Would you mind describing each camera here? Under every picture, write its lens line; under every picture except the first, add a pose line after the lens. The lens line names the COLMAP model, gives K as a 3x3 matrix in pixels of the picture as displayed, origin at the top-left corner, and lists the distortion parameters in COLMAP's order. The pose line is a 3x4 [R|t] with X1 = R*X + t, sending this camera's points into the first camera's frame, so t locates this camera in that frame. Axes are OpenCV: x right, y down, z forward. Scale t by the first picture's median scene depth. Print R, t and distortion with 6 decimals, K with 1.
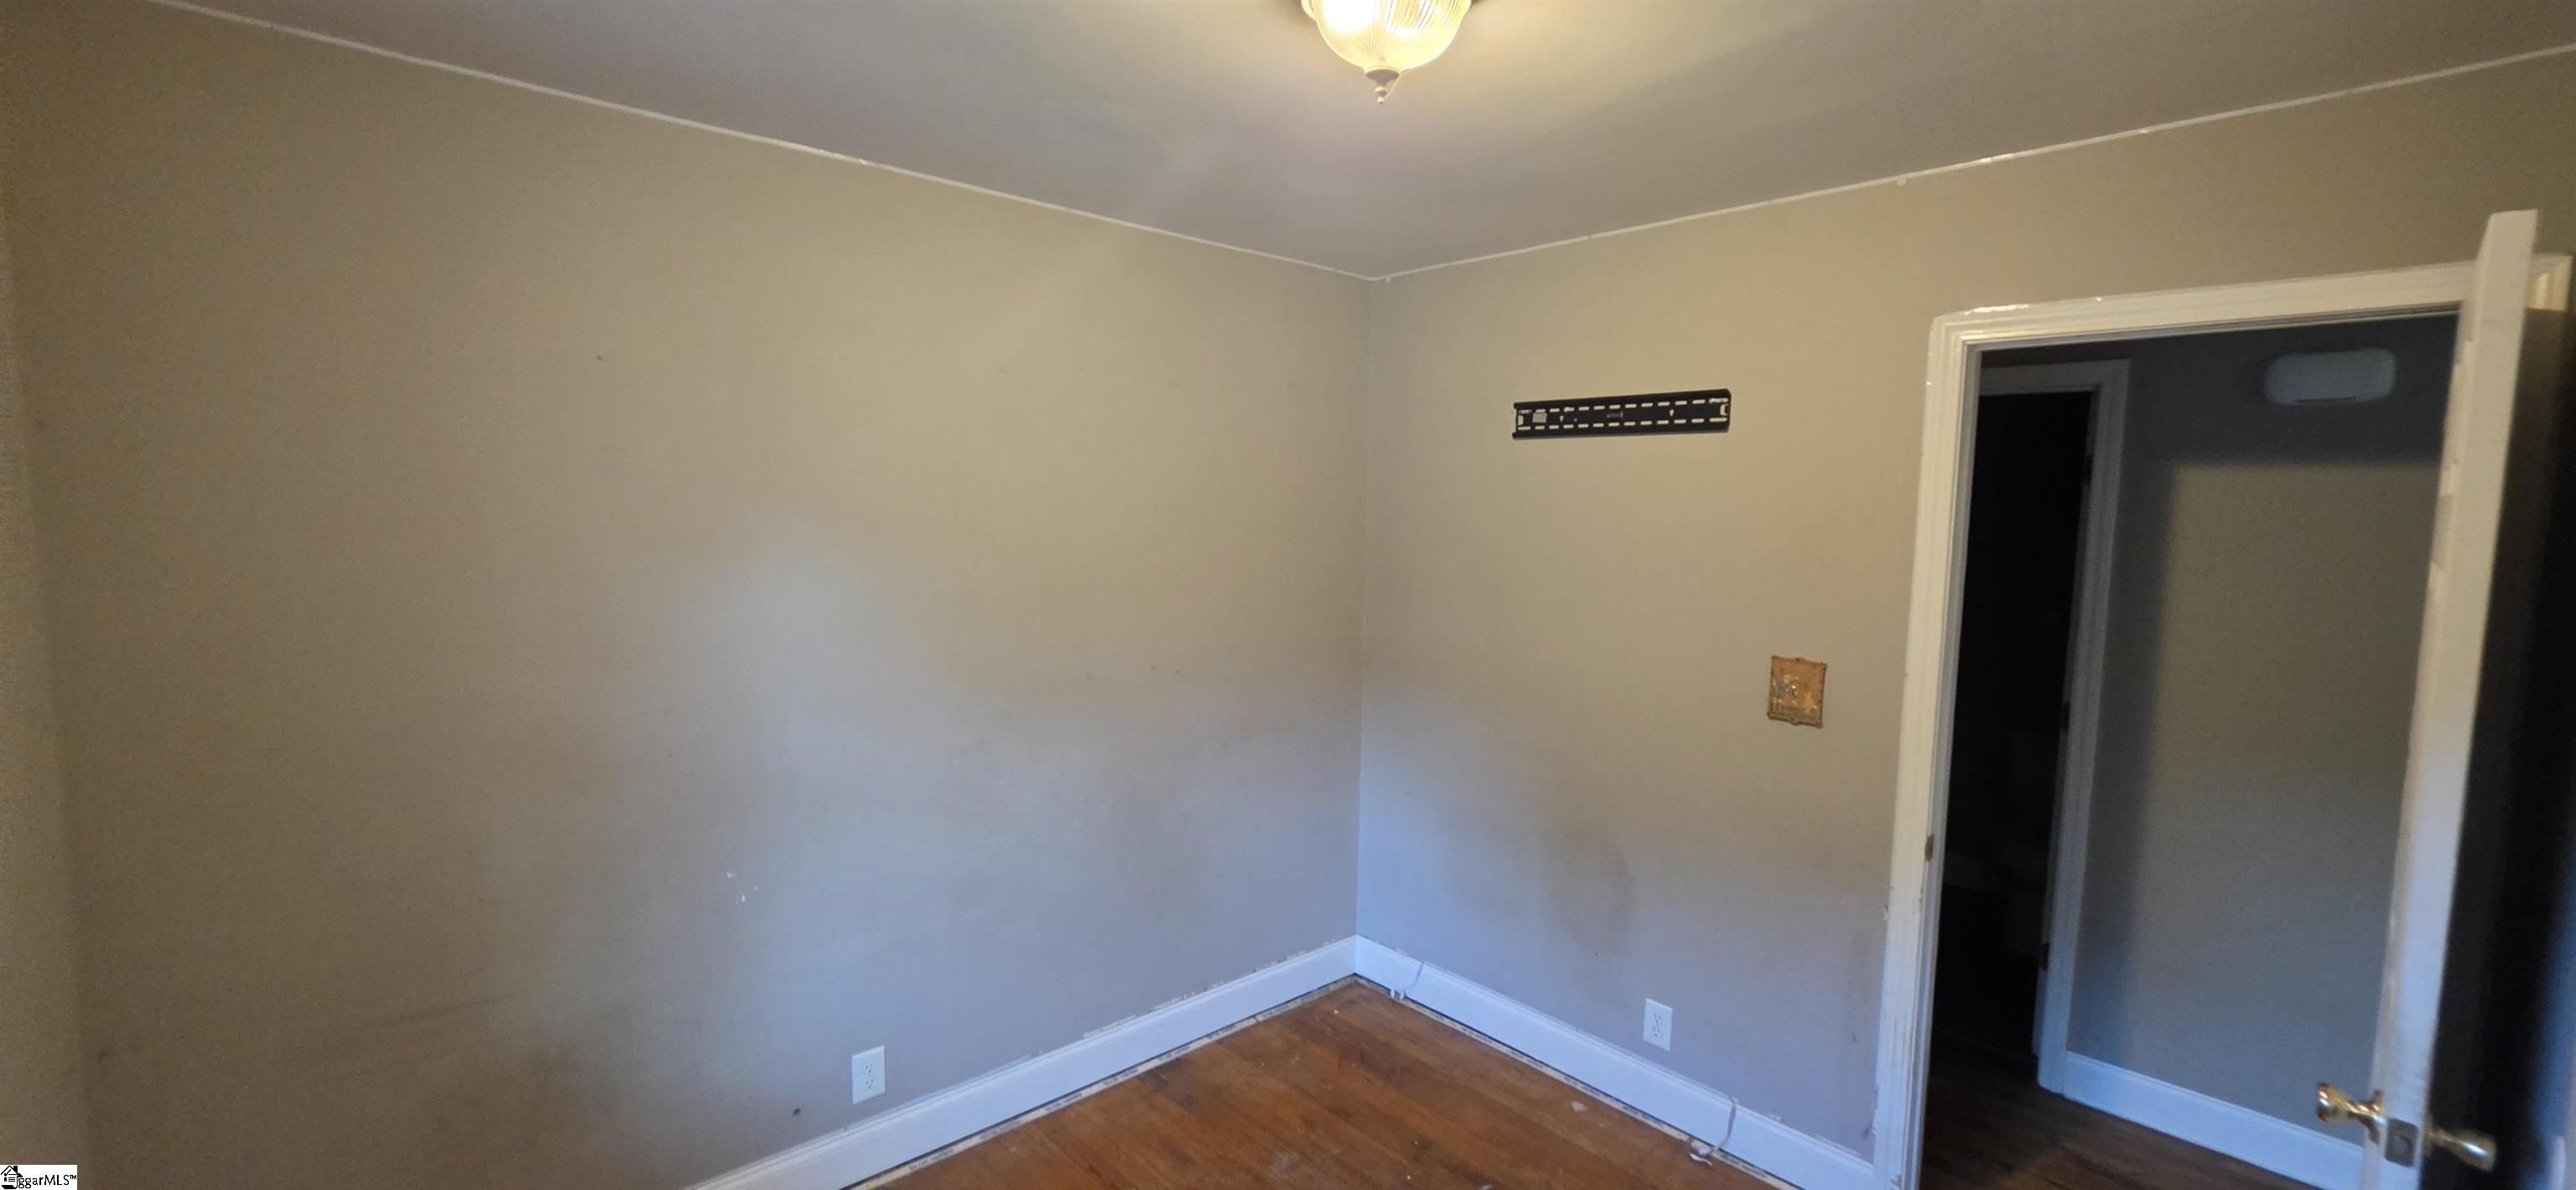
lens RADIAL K [[1030.4, 0, 1288.0], [0, 1030.4, 595.0], [0, 0, 1]] dist [-0.001206, 0.000130]
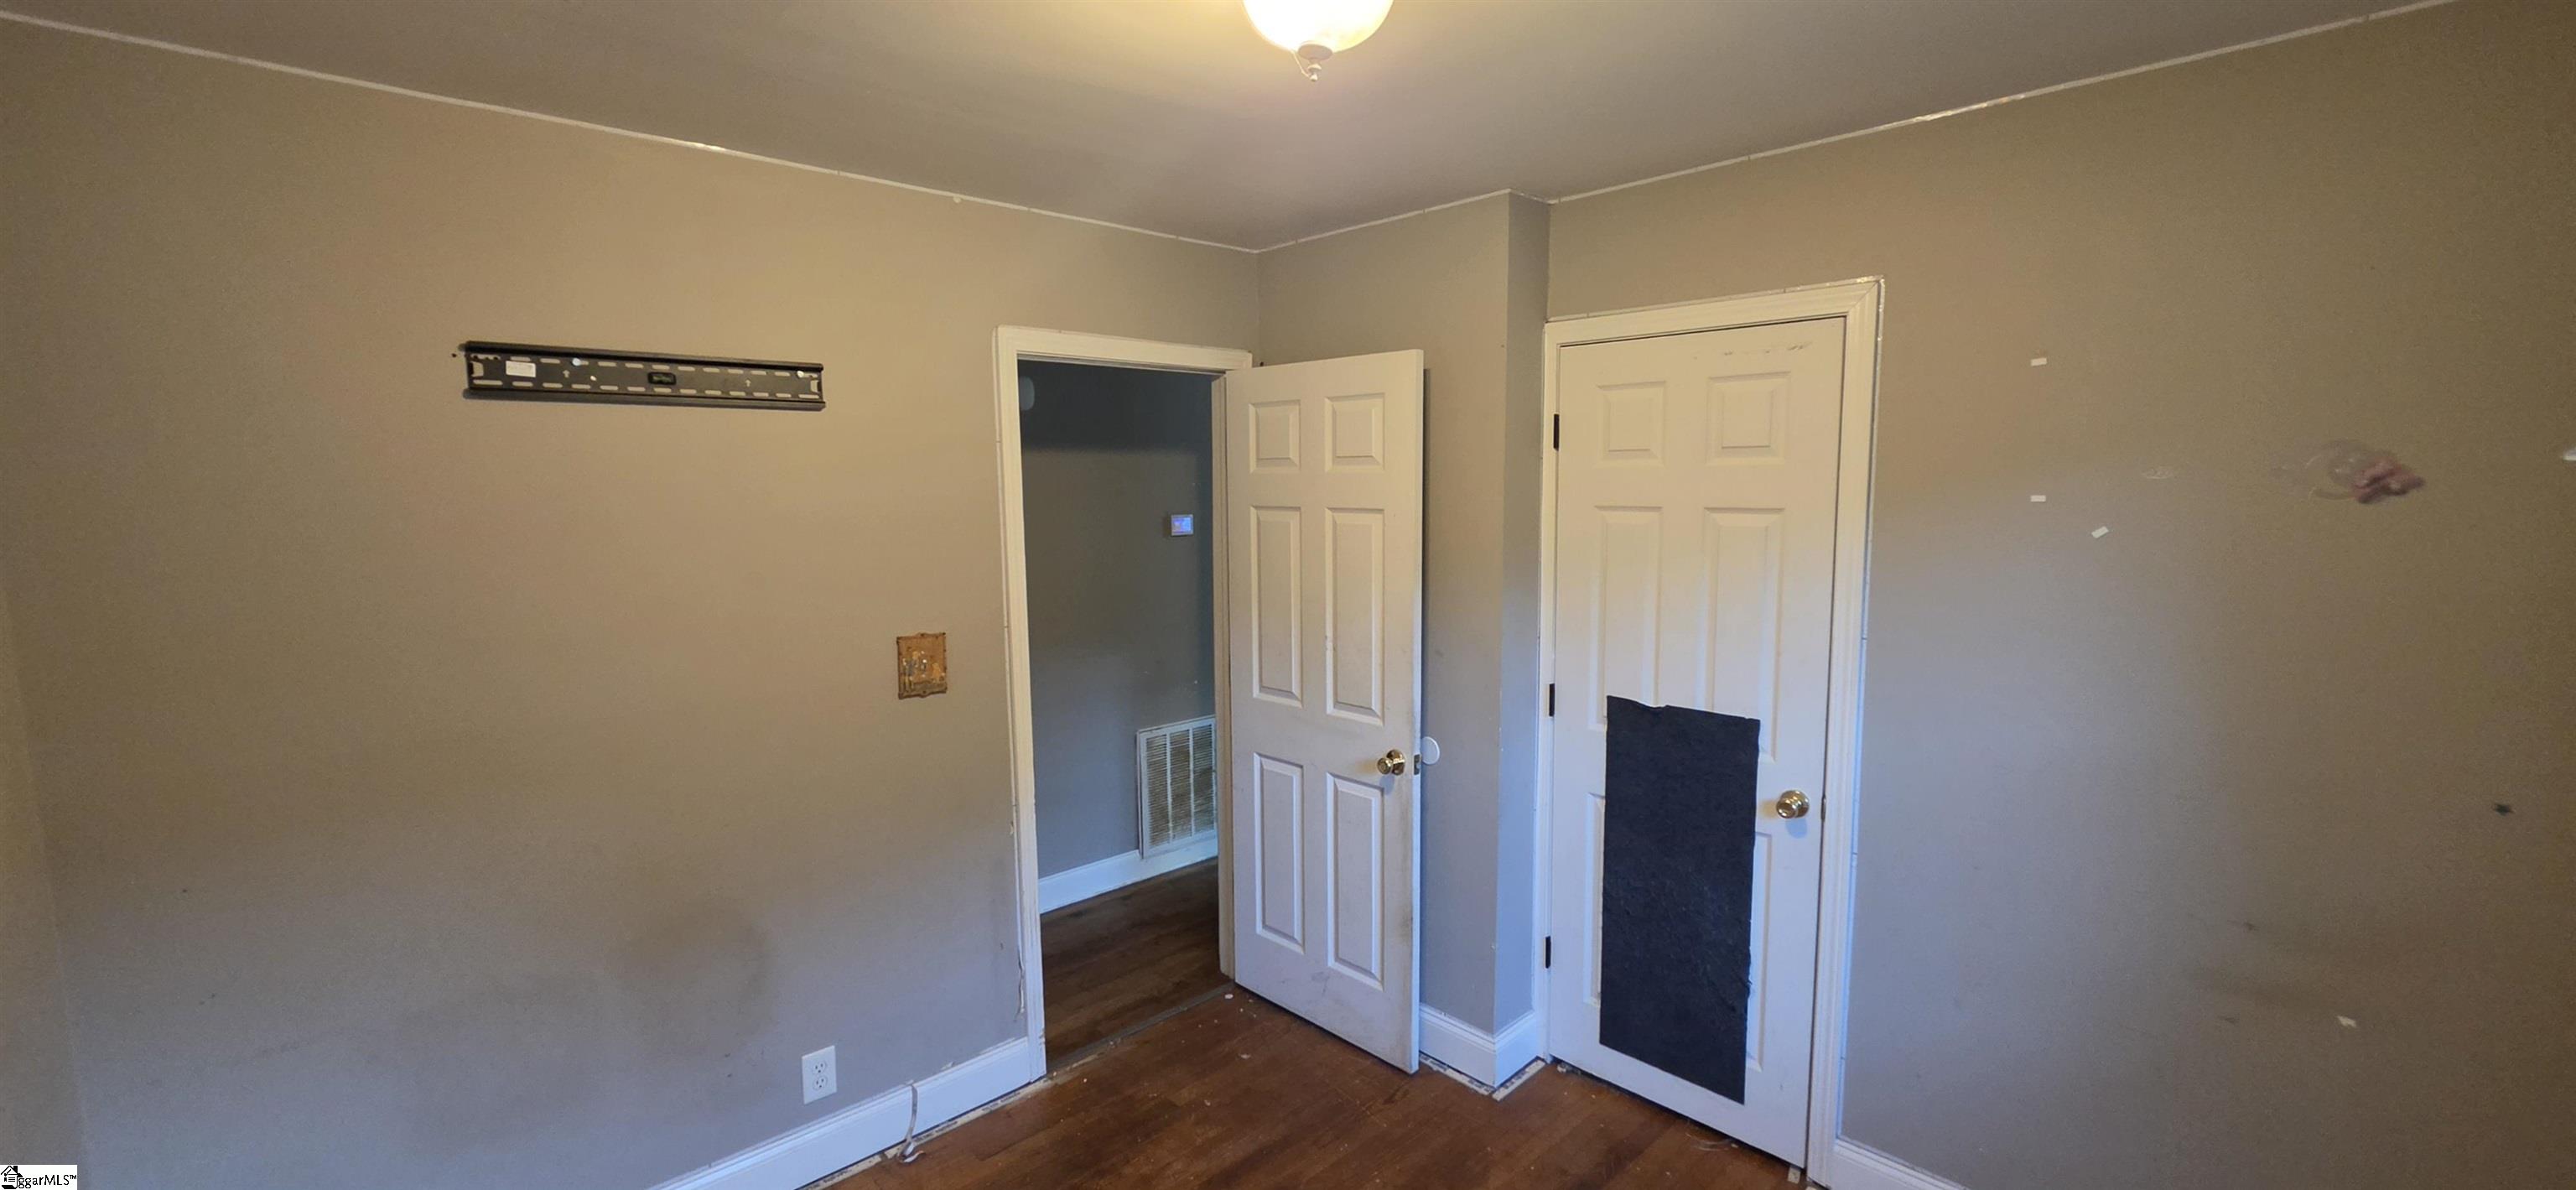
lens RADIAL K [[1030.4, 0, 1288.0], [0, 1030.4, 595.0], [0, 0, 1]] dist [-0.001206, 0.000130]
pose [[-0.017163, -0.130388, 0.991314, -0.509736], [0.107595, 0.985462, 0.131481, -0.070200], [-0.994047, 0.108917, -0.002884, 0.591579]]
